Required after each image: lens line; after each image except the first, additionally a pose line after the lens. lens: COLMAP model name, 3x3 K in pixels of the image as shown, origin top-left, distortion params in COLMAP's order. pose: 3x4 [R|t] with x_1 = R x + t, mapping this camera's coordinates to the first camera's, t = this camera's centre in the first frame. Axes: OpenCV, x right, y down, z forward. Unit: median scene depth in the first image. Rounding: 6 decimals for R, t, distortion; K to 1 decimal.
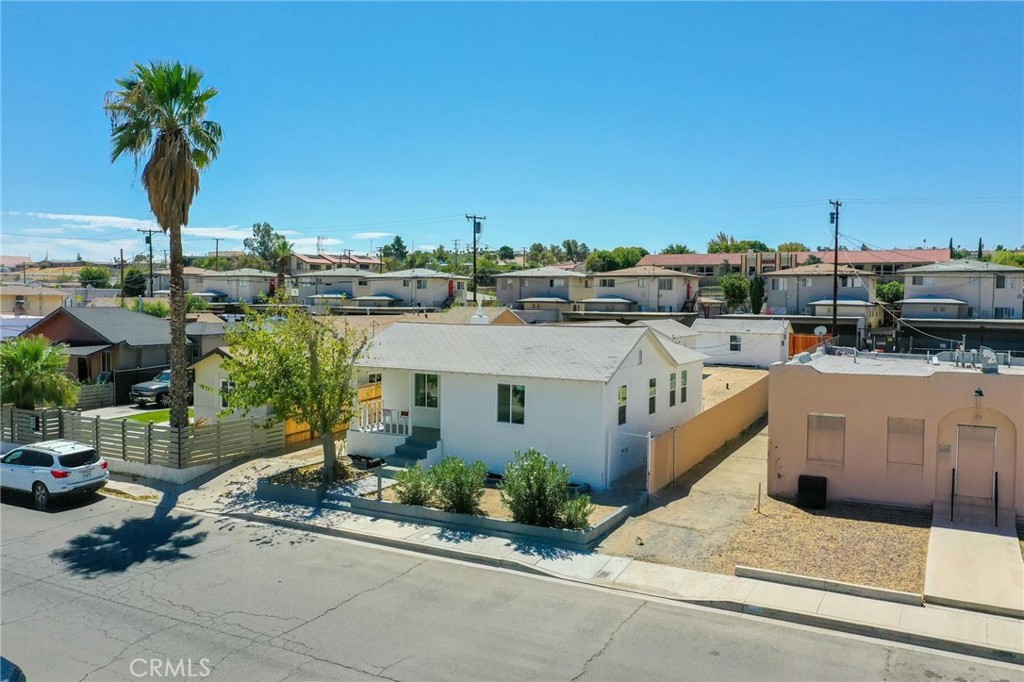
lens RADIAL K [[808.2, 0, 512.0], [0, 808.2, 341.0], [0, 0, 1]] dist [-0.000646, 0.004610]
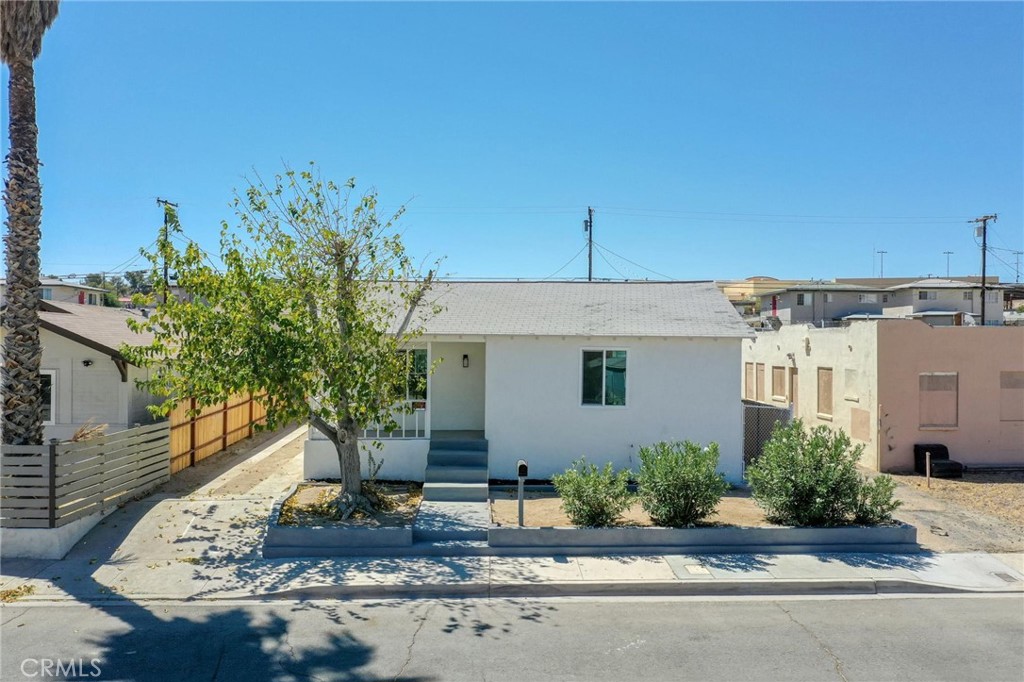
lens RADIAL K [[797.8, 0, 509.6], [0, 797.8, 340.2], [0, 0, 1]] dist [-0.004506, -0.002645]
pose [[0.857725, 0.000835, 0.514108, -0.490414], [0.027101, 0.998535, -0.046836, 0.085845], [-0.513394, 0.054105, 0.856446, 0.504376]]
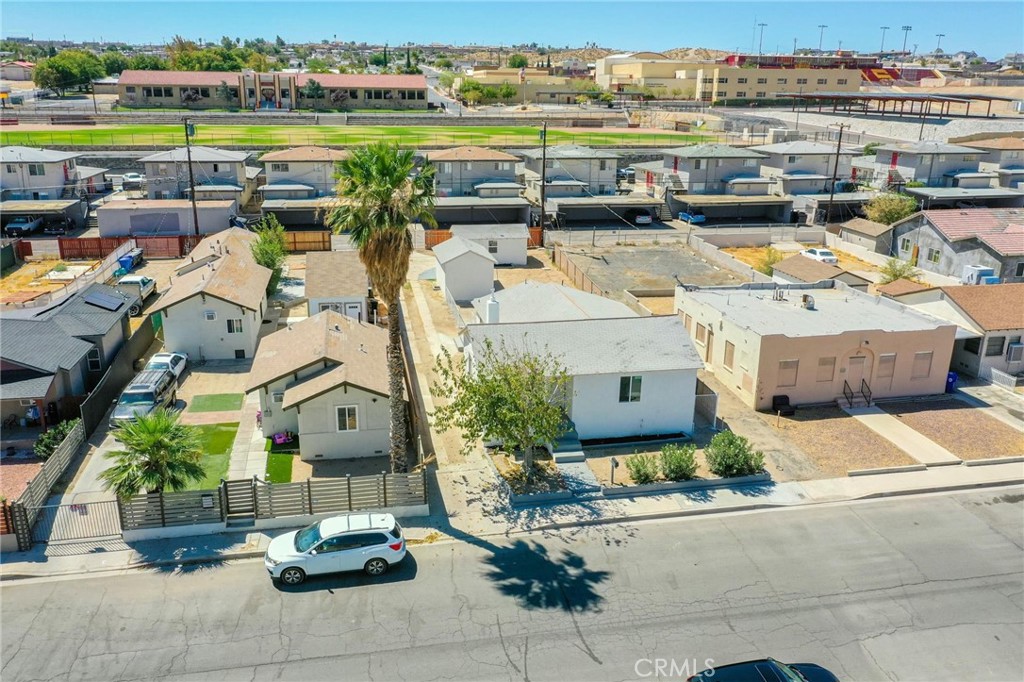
lens RADIAL K [[808.2, 0, 512.0], [0, 808.2, 341.0], [0, 0, 1]] dist [-0.000646, 0.004610]
pose [[0.764513, -0.189947, 0.615988, -1.147441], [0.027723, 0.964404, 0.262977, -0.430057], [-0.644012, -0.183972, 0.742565, 0.119116]]
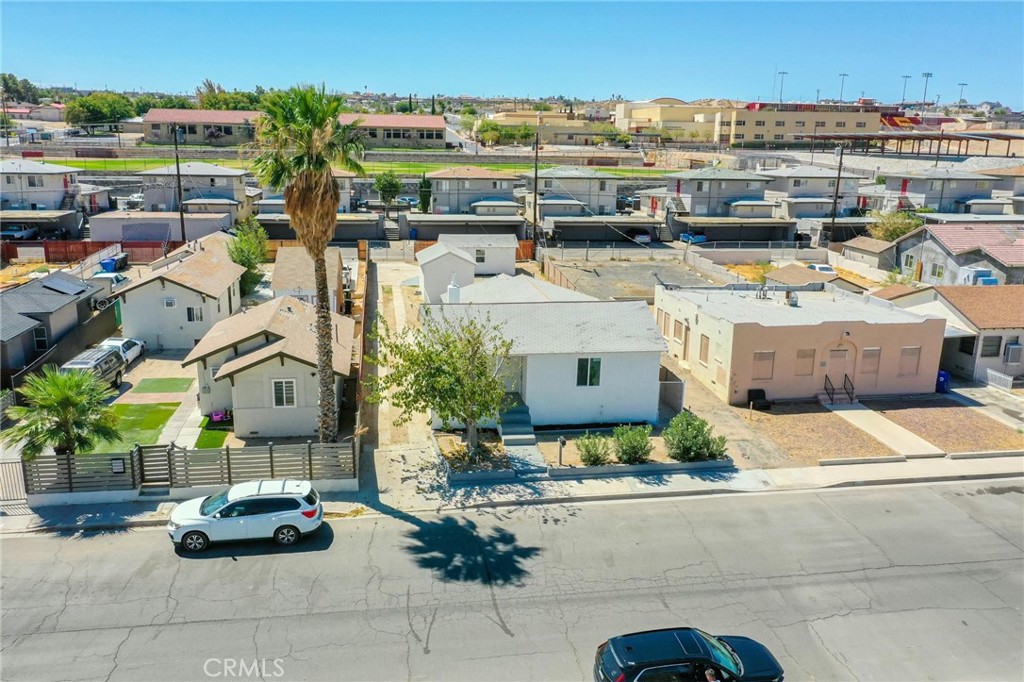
lens RADIAL K [[808.2, 0, 512.0], [0, 808.2, 341.0], [0, 0, 1]] dist [-0.000646, 0.004610]
pose [[0.786132, -0.140448, 0.601890, -1.013457], [0.019657, 0.979028, 0.202777, -0.276398], [-0.617747, -0.147578, 0.772405, 0.070243]]
